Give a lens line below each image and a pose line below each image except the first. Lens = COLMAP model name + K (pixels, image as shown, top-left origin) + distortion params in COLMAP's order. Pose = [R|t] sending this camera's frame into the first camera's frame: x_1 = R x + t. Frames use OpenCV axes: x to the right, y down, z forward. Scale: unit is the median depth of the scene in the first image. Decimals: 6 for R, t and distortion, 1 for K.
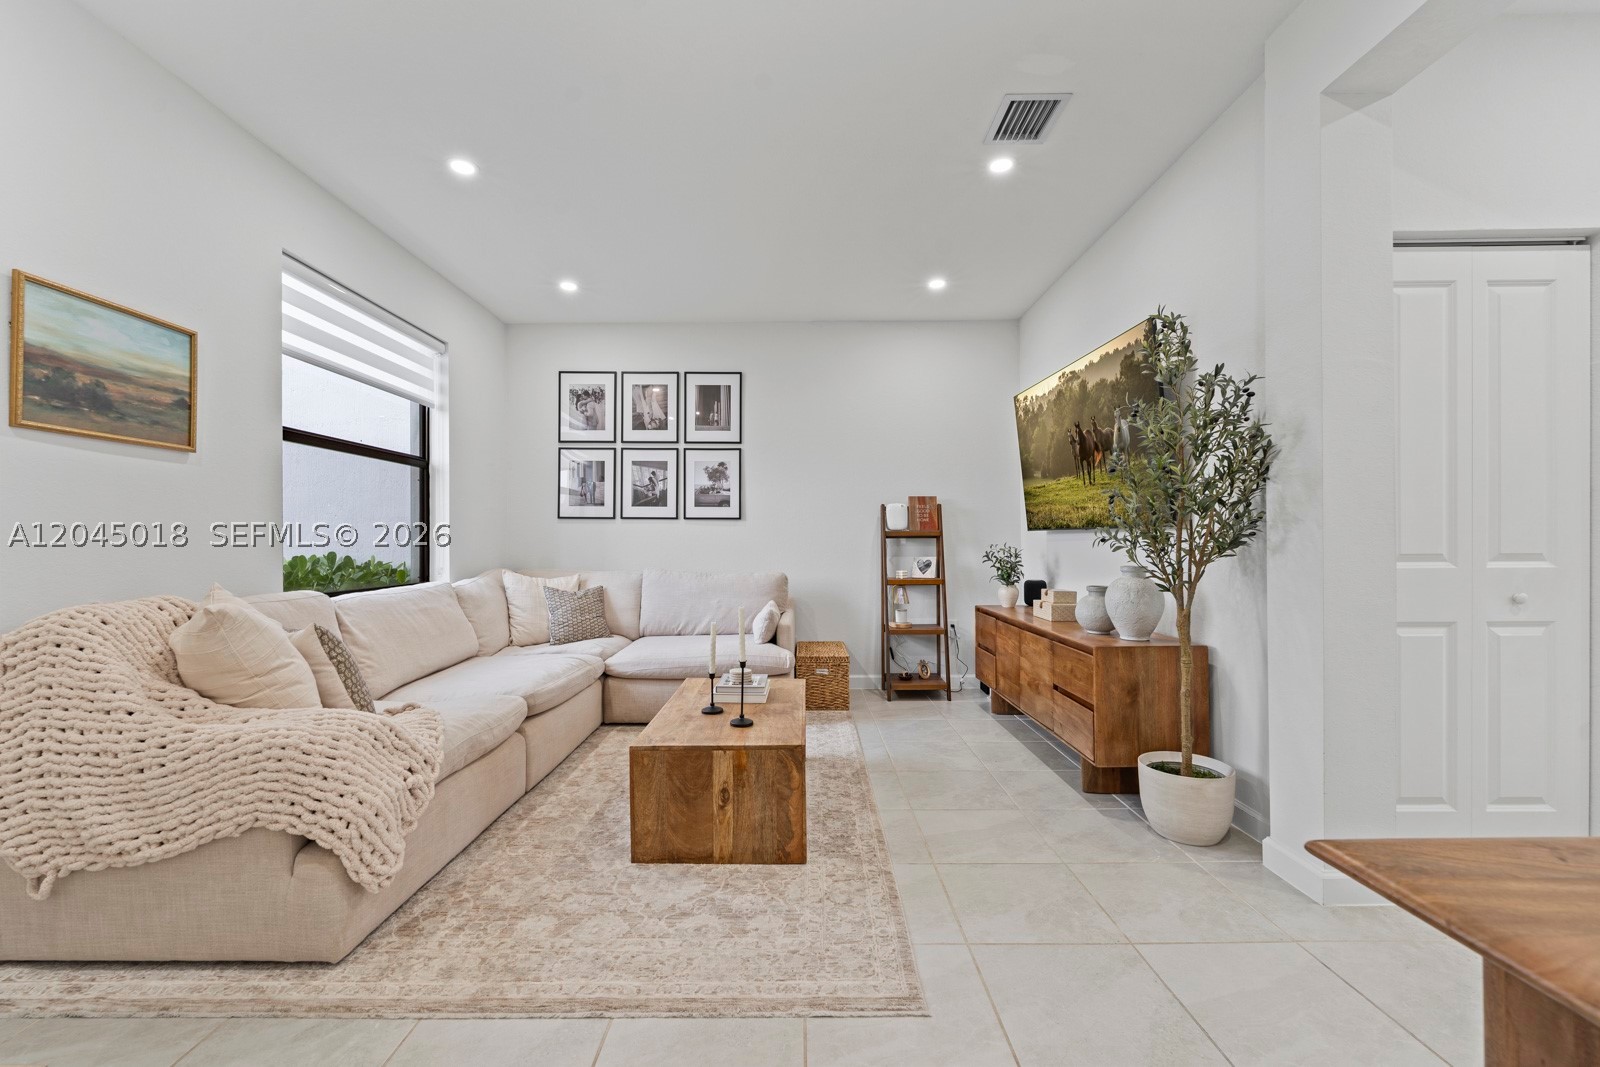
lens RADIAL K [[651.3, 0, 805.4], [0, 651.3, 543.5], [0, 0, 1]] dist [0.000142, -0.000639]
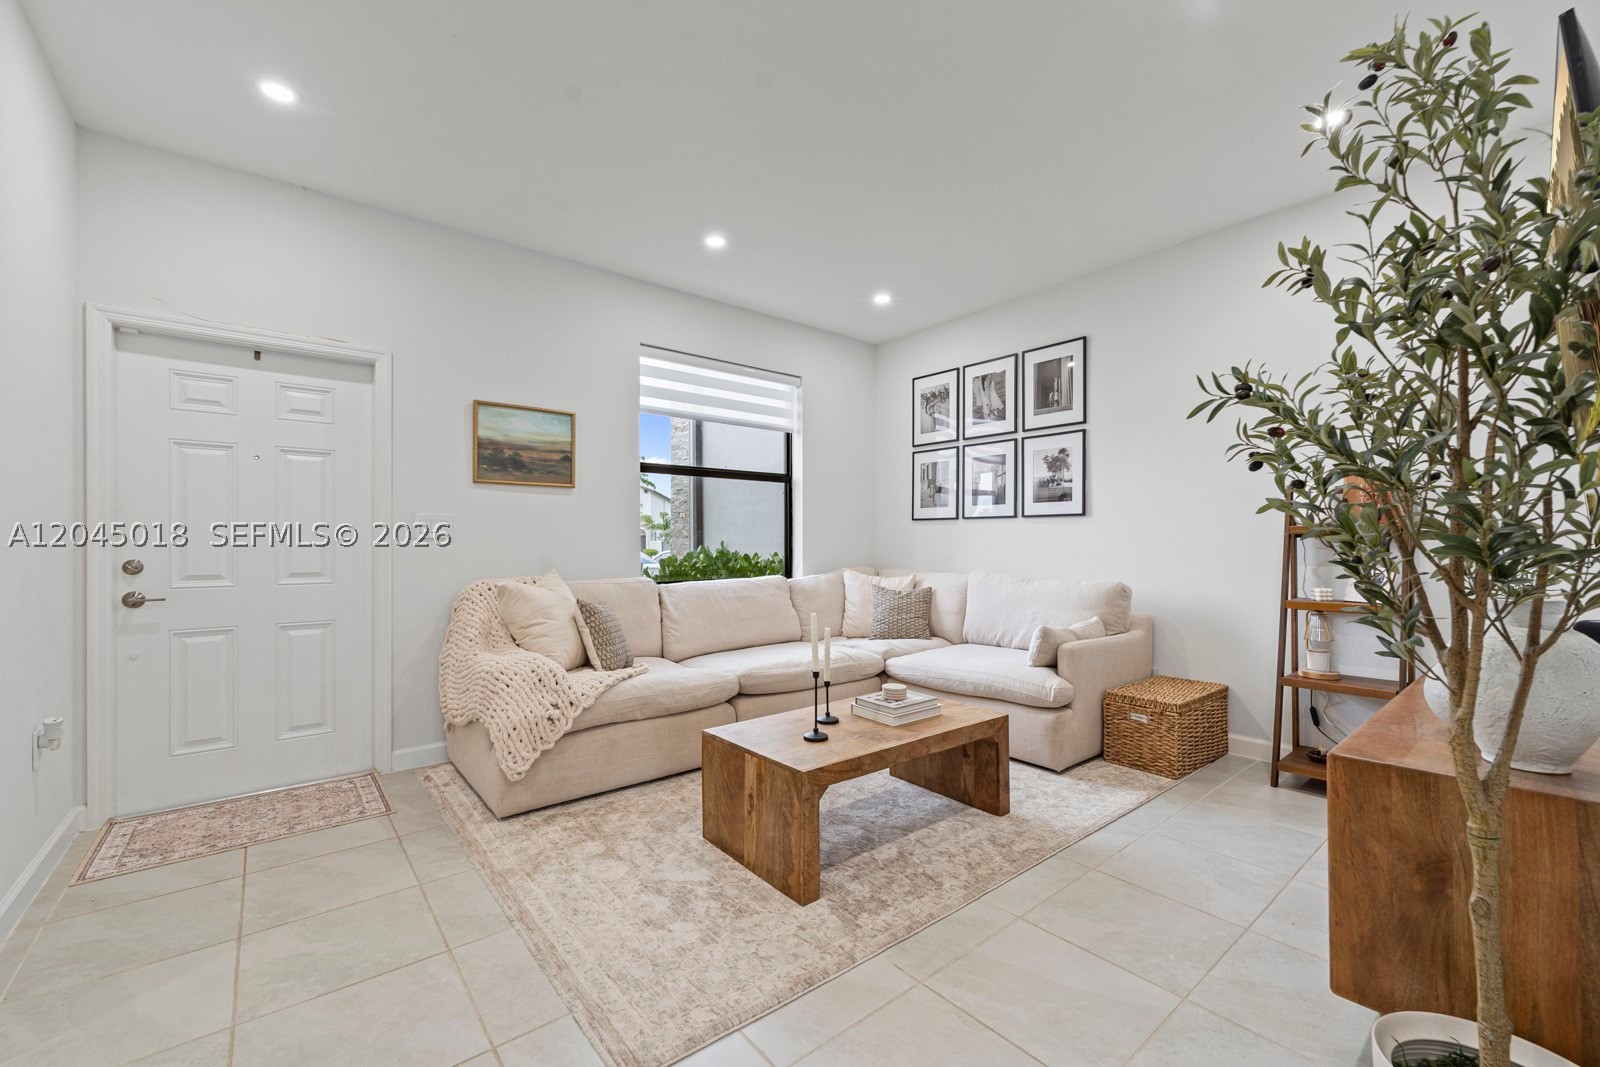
lens RADIAL K [[651.3, 0, 783.7], [0, 651.3, 544.5], [0, 0, 1]] dist [0.000142, -0.000639]
pose [[0.626855, 0.001306, -0.779134, 0.360780], [-0.000267, 0.999999, 0.001460, -0.001742], [0.779136, -0.000707, 0.626855, 0.225394]]
